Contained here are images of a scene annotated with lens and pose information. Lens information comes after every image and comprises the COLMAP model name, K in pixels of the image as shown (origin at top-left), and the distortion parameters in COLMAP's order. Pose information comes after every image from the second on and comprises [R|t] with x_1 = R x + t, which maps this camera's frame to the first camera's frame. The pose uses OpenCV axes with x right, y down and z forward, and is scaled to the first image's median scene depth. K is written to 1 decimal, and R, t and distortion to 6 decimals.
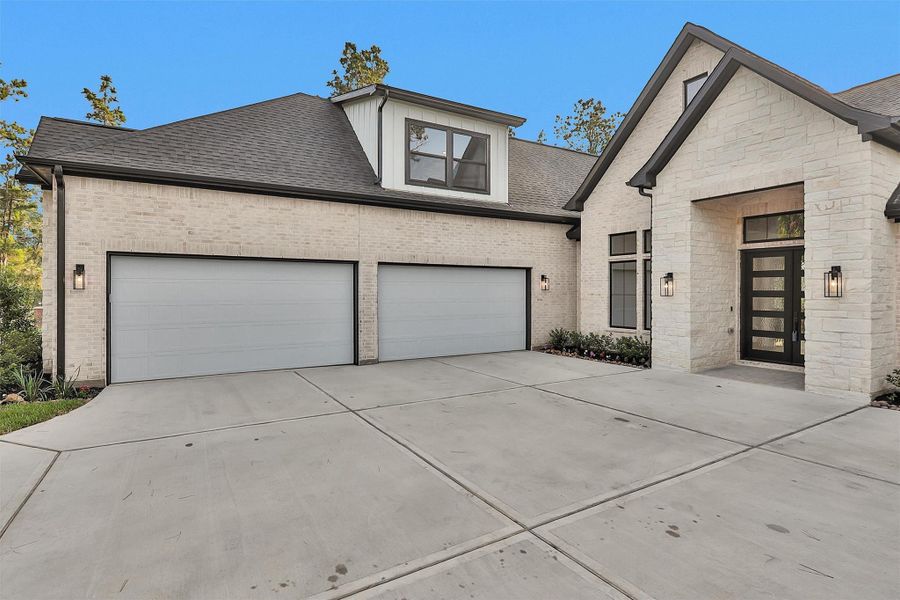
lens RADIAL K [[453.4, 0, 450.0], [0, 453.4, 300.0], [0, 0, 1]] dist [0.000544, 0.000173]
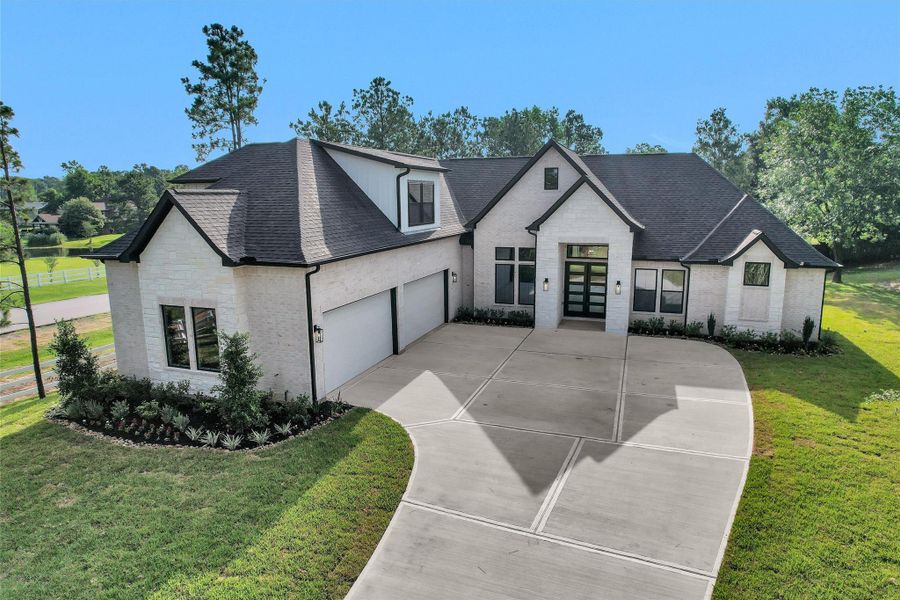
lens RADIAL K [[537.8, 0, 450.0], [0, 537.8, 300.0], [0, 0, 1]] dist [-0.002759, 0.001708]
pose [[0.763535, -0.122481, 0.634045, -1.108076], [0.017035, 0.985327, 0.169826, -0.313709], [-0.645542, -0.118867, 0.754418, -0.403312]]
